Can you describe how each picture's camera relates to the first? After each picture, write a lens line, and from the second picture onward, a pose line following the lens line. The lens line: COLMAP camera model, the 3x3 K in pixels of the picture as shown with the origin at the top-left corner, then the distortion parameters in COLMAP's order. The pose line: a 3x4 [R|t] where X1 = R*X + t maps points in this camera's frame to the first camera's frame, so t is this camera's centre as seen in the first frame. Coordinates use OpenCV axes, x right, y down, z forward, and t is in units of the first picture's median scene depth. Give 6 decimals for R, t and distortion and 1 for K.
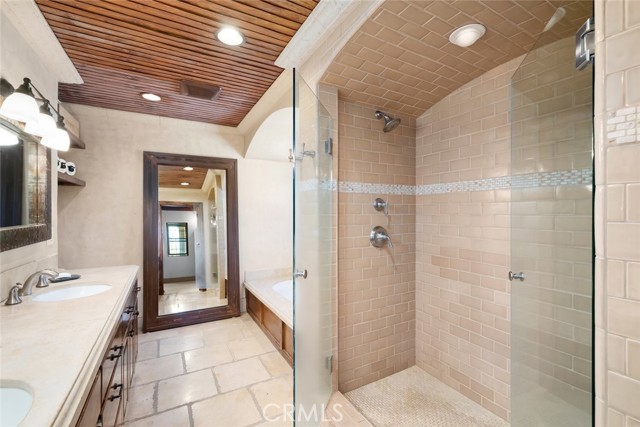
lens RADIAL K [[272.2, 0, 317.6], [0, 272.2, 211.3], [0, 0, 1]] dist [0.002020, -0.000526]
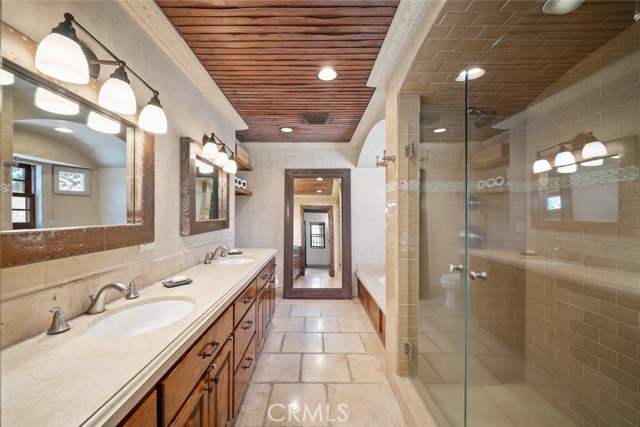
lens RADIAL K [[246.0, 0, 322.7], [0, 246.0, 213.0], [0, 0, 1]] dist [0.001216, 0.000331]
pose [[0.879641, -0.001903, -0.475634, 0.175830], [-0.000522, 0.999988, -0.004965, 0.015508], [0.475637, 0.004616, 0.879629, -0.023539]]
